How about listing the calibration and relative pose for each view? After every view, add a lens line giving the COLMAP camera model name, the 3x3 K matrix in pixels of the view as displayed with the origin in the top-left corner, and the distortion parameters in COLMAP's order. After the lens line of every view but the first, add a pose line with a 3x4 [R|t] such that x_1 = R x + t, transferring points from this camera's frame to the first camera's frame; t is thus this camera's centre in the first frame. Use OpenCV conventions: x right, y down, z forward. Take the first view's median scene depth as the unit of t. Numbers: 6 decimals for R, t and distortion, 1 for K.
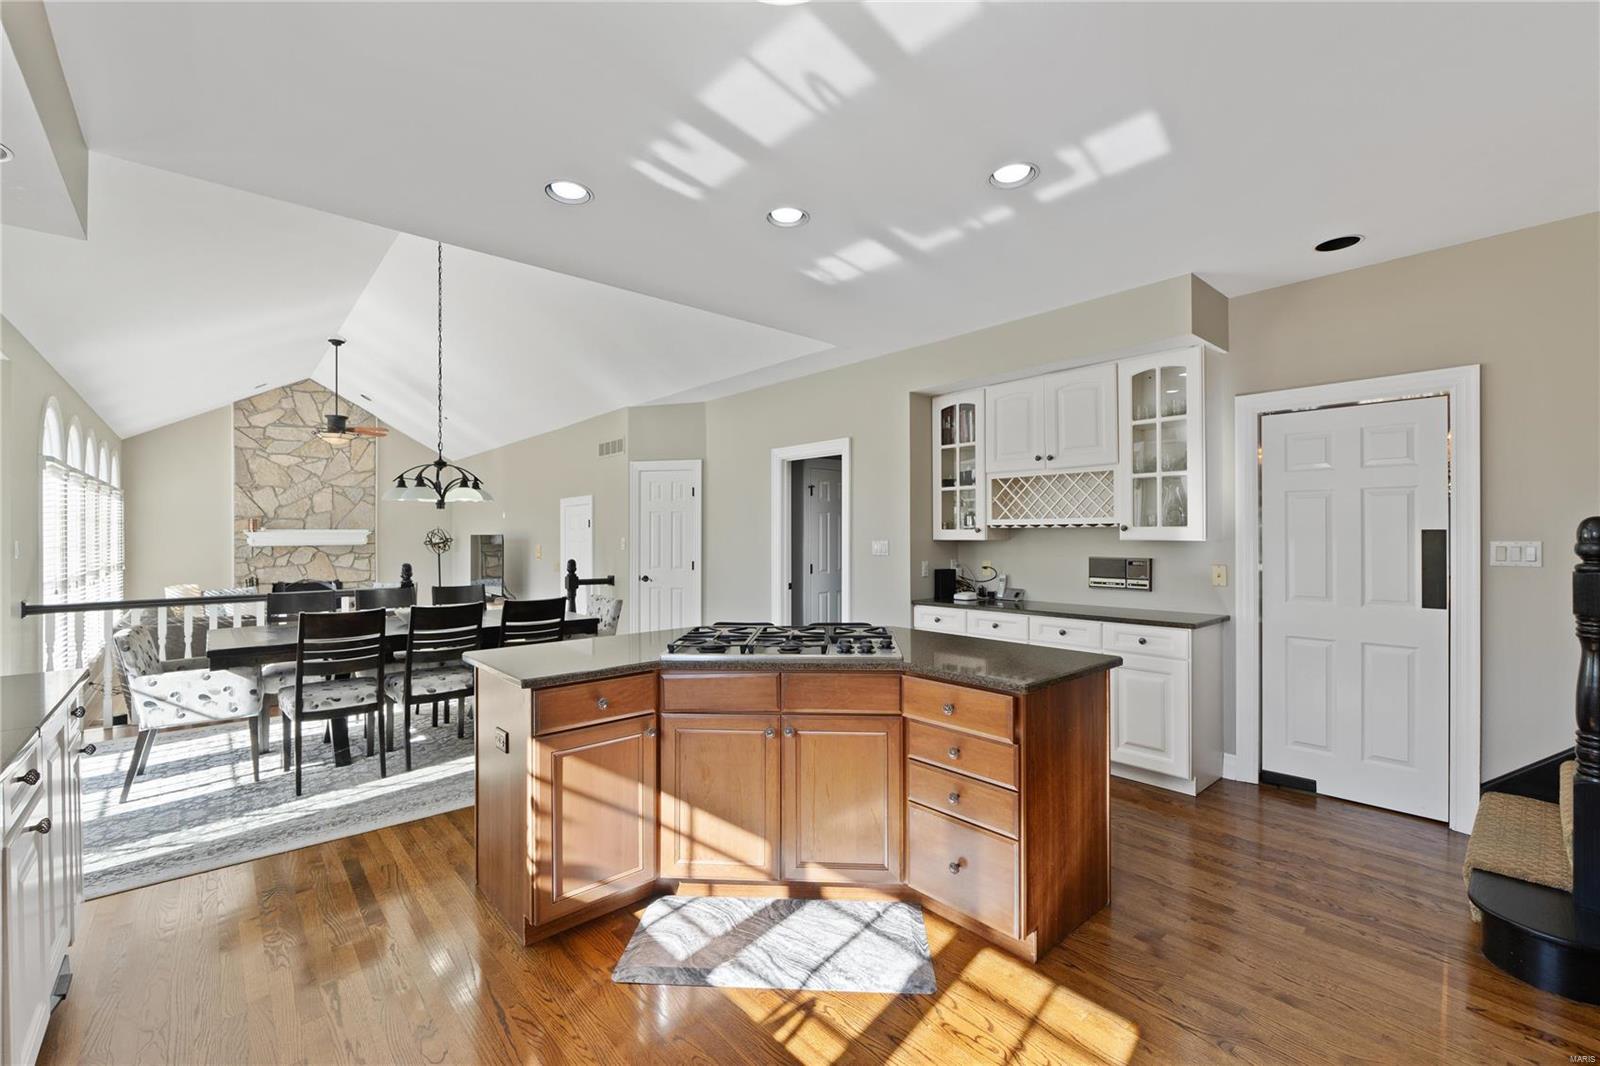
lens RADIAL K [[673.7, 0, 803.5], [0, 673.7, 532.8], [0, 0, 1]] dist [-0.010683, 0.001070]
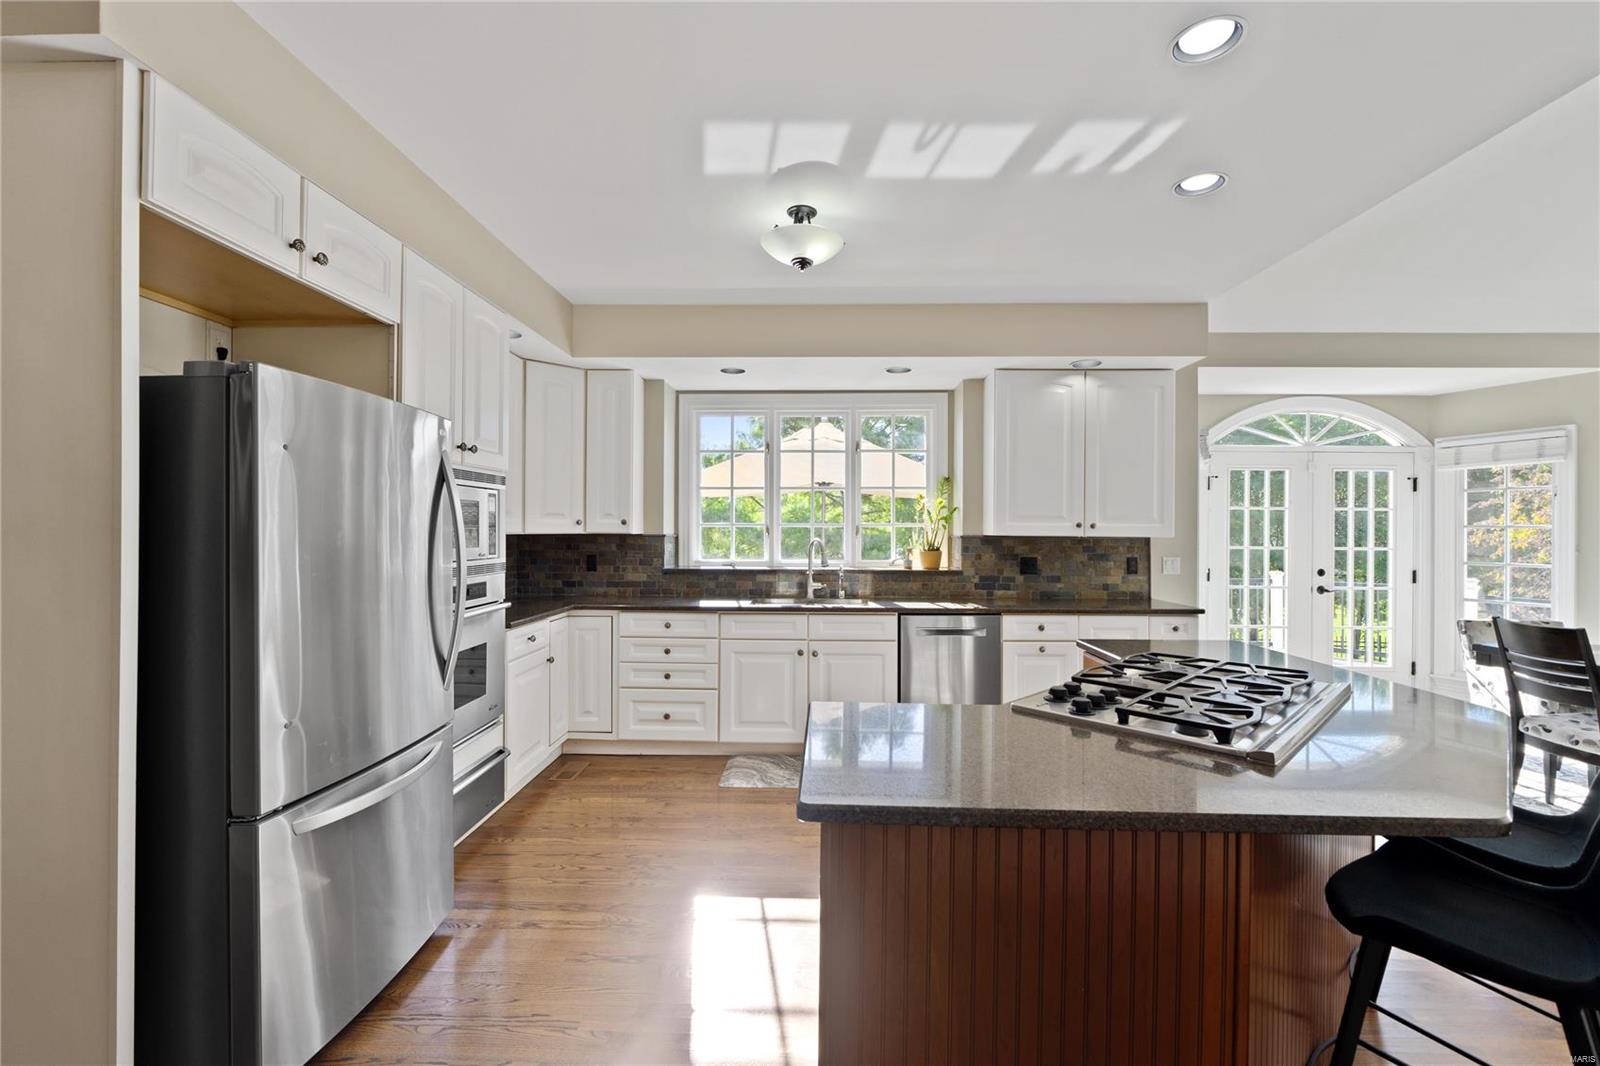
lens RADIAL K [[673.7, 0, 803.0], [0, 673.7, 533.2], [0, 0, 1]] dist [-0.010683, 0.001070]
pose [[-0.685192, 0.003814, -0.728352, 0.547083], [-0.002393, 0.999969, 0.007488, -0.000008], [0.728359, 0.006873, -0.685162, 0.889568]]
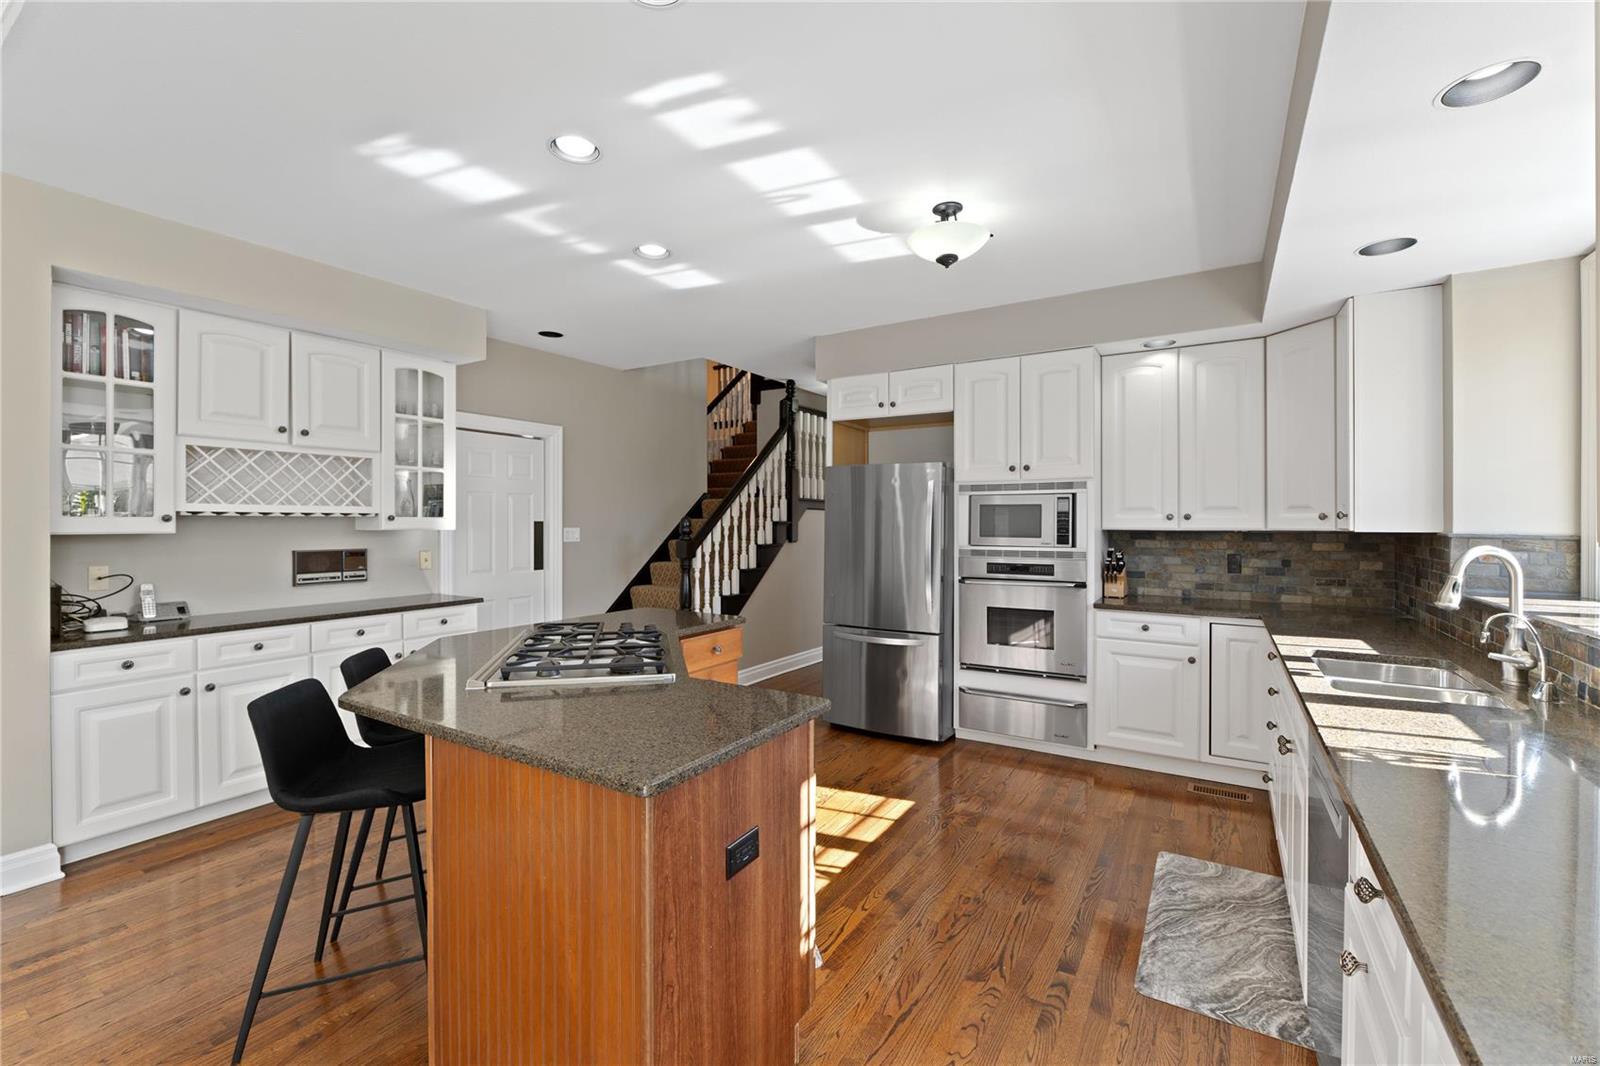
lens RADIAL K [[673.7, 0, 804.6], [0, 673.7, 522.5], [0, 0, 1]] dist [-0.010683, 0.001070]
pose [[-0.288599, 0.002237, 0.957447, -0.703880], [-0.000926, 0.999996, -0.002615, 0.001820], [-0.957450, -0.001642, -0.288596, 0.744193]]
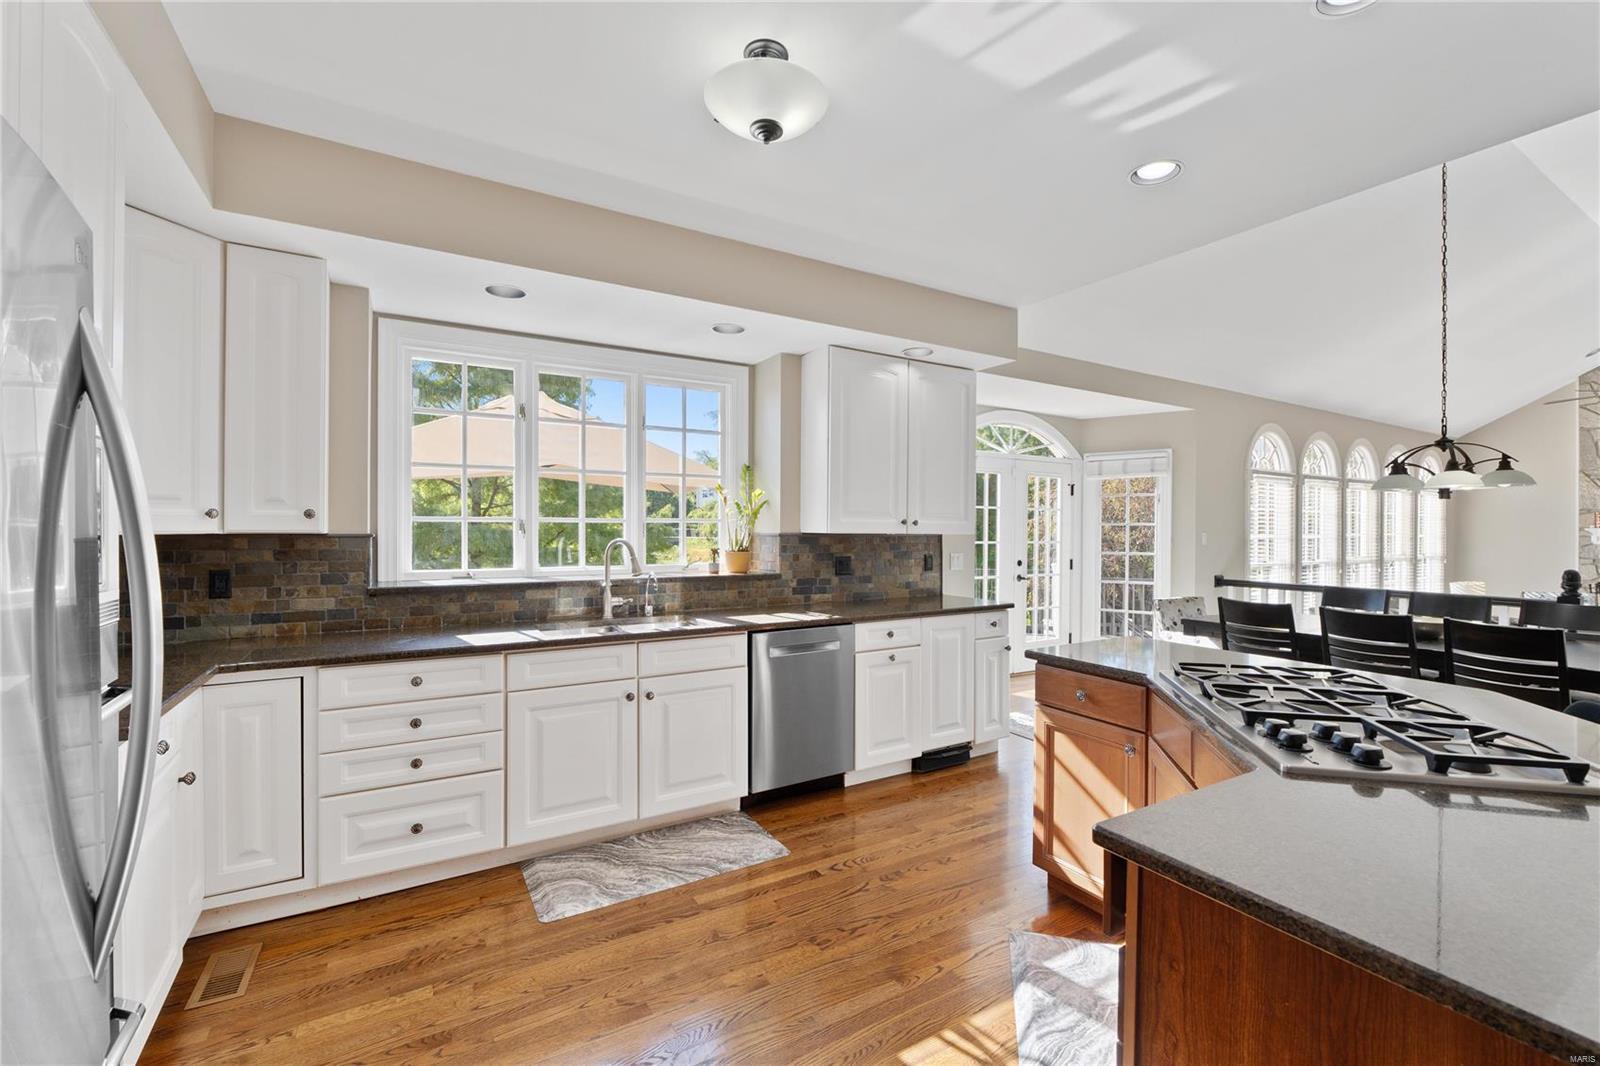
lens RADIAL K [[673.7, 0, 805.0], [0, 673.7, 532.8], [0, 0, 1]] dist [-0.010683, 0.001070]
pose [[-0.186007, 0.011608, -0.982480, 0.490320], [-0.005530, 0.999902, 0.012861, -0.002061], [0.982533, 0.007825, -0.185925, 0.488532]]
